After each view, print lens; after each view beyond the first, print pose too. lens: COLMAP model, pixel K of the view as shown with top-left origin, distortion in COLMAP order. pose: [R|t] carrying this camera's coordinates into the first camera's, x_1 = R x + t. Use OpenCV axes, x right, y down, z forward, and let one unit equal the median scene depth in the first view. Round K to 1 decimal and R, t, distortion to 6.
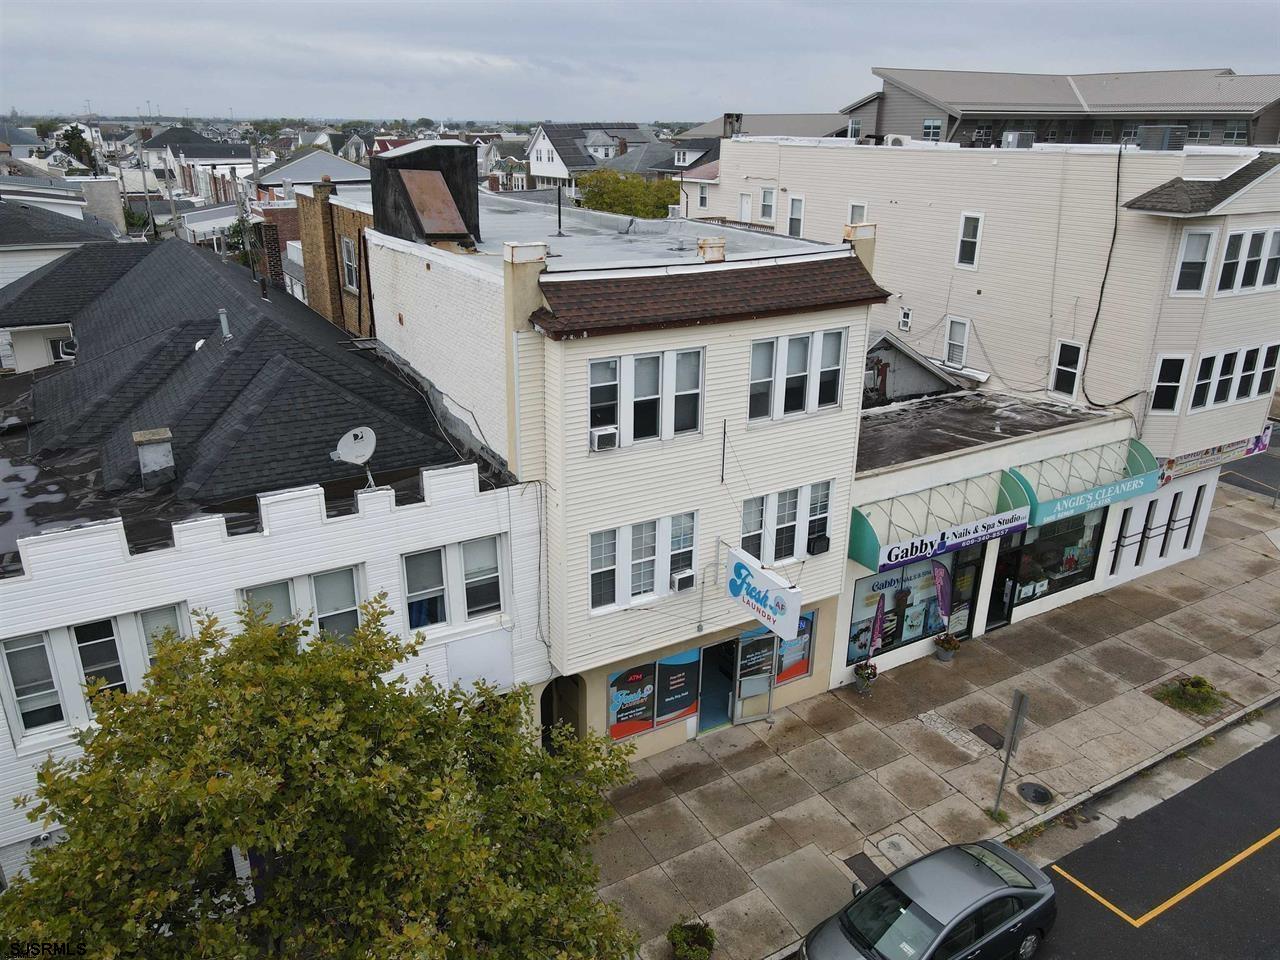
lens RADIAL K [[949.4, 0, 637.6], [0, 949.4, 477.6], [0, 0, 1]] dist [0.023108, 0.004902]
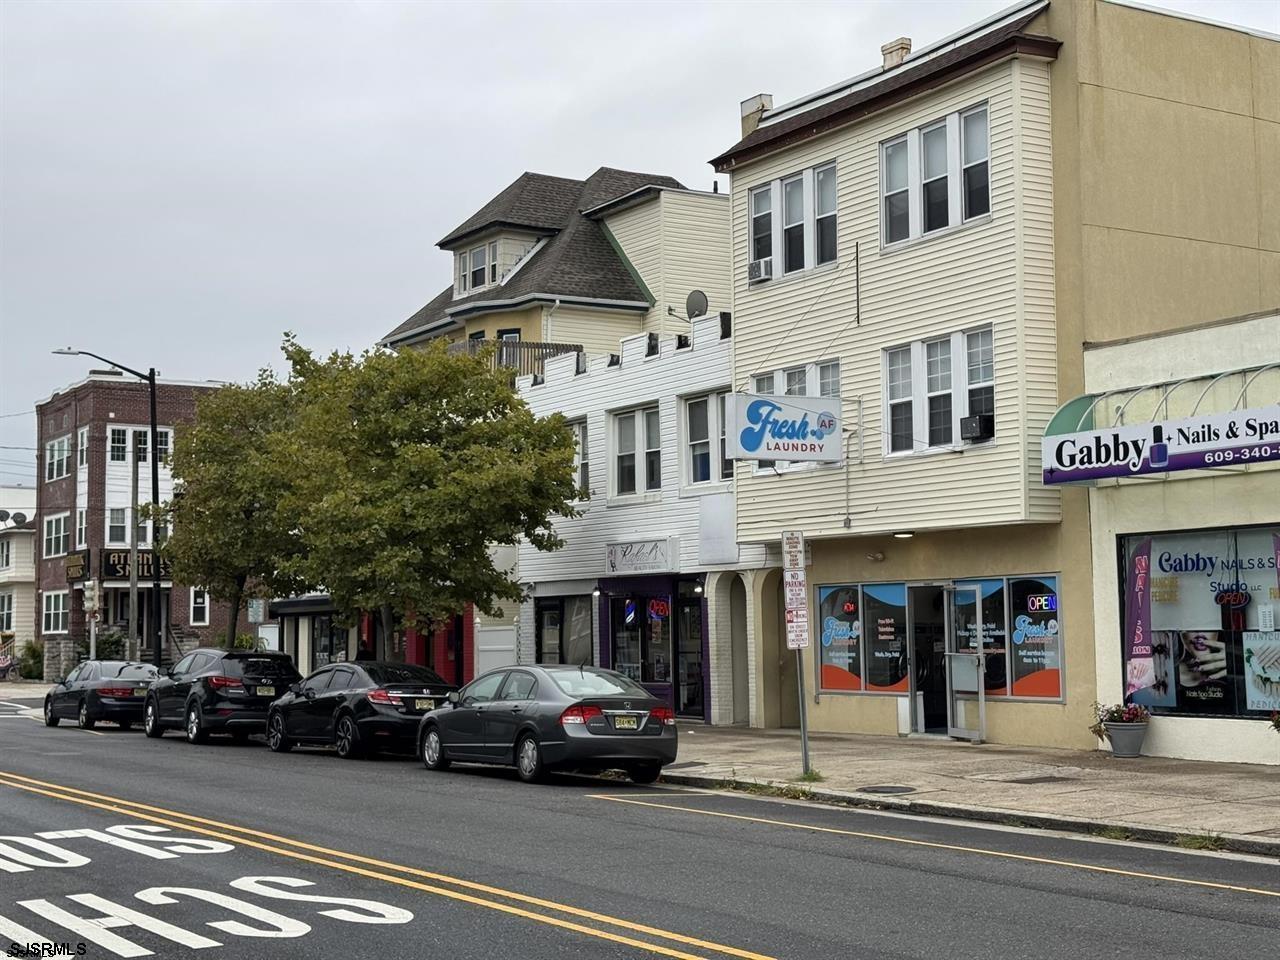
lens RADIAL K [[1767.8, 0, 638.2], [0, 1767.8, 482.6], [0, 0, 1]] dist [0.146388, 0.000000]
pose [[0.023904, -0.095537, -0.995139, 1.424588], [-0.343863, 0.933901, -0.097918, 0.310483], [0.938716, 0.344532, -0.010528, 0.803352]]
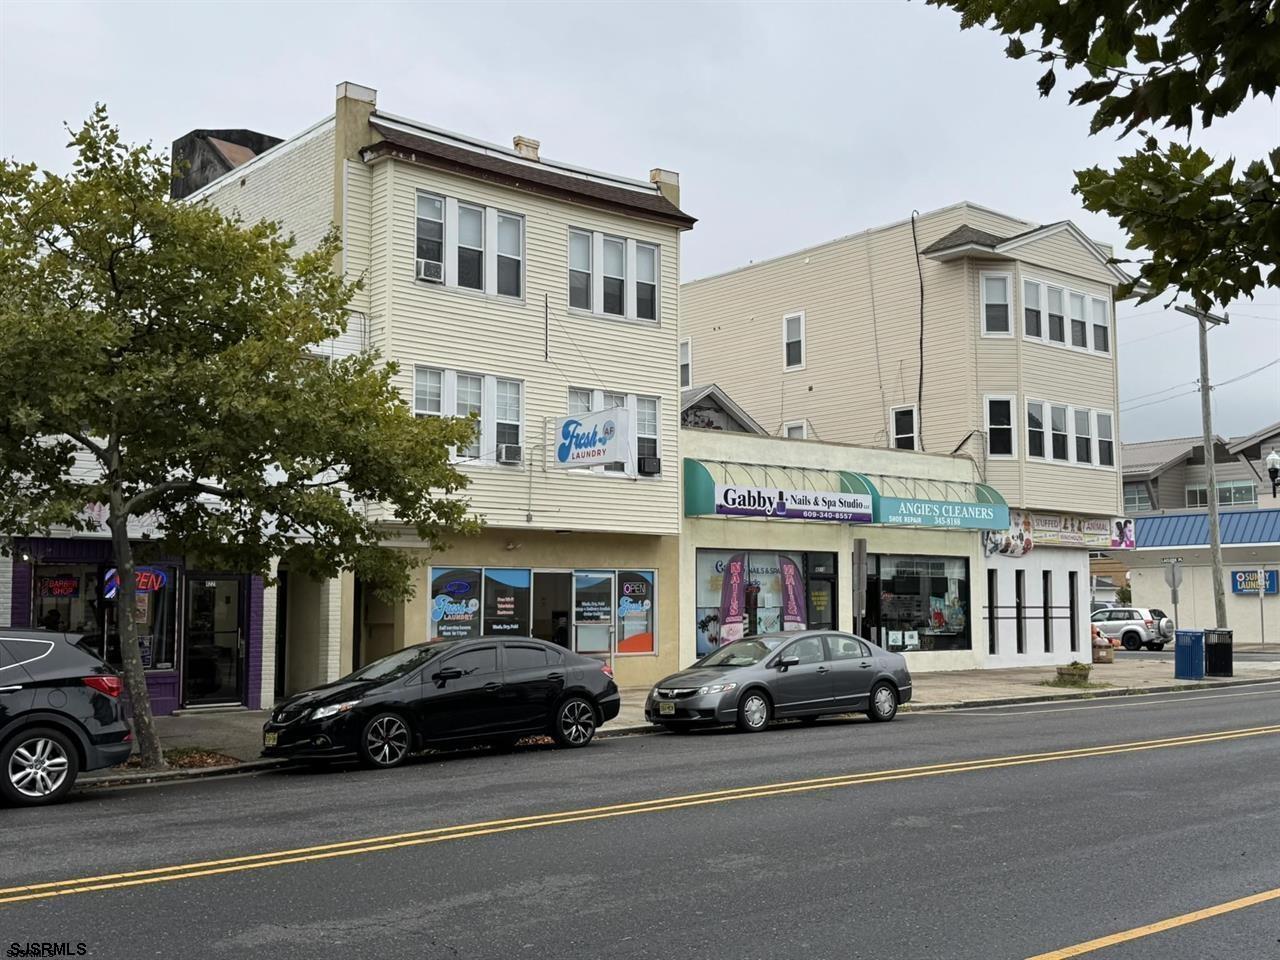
lens RADIAL K [[1384.2, 0, 653.0], [0, 1384.2, 477.7], [0, 0, 1]] dist [0.180646, 0.000000]
pose [[0.985856, 0.001175, 0.167591, -0.041297], [0.072707, 0.897976, -0.433996, 0.689513], [-0.151003, 0.440042, 0.885190, -0.235185]]
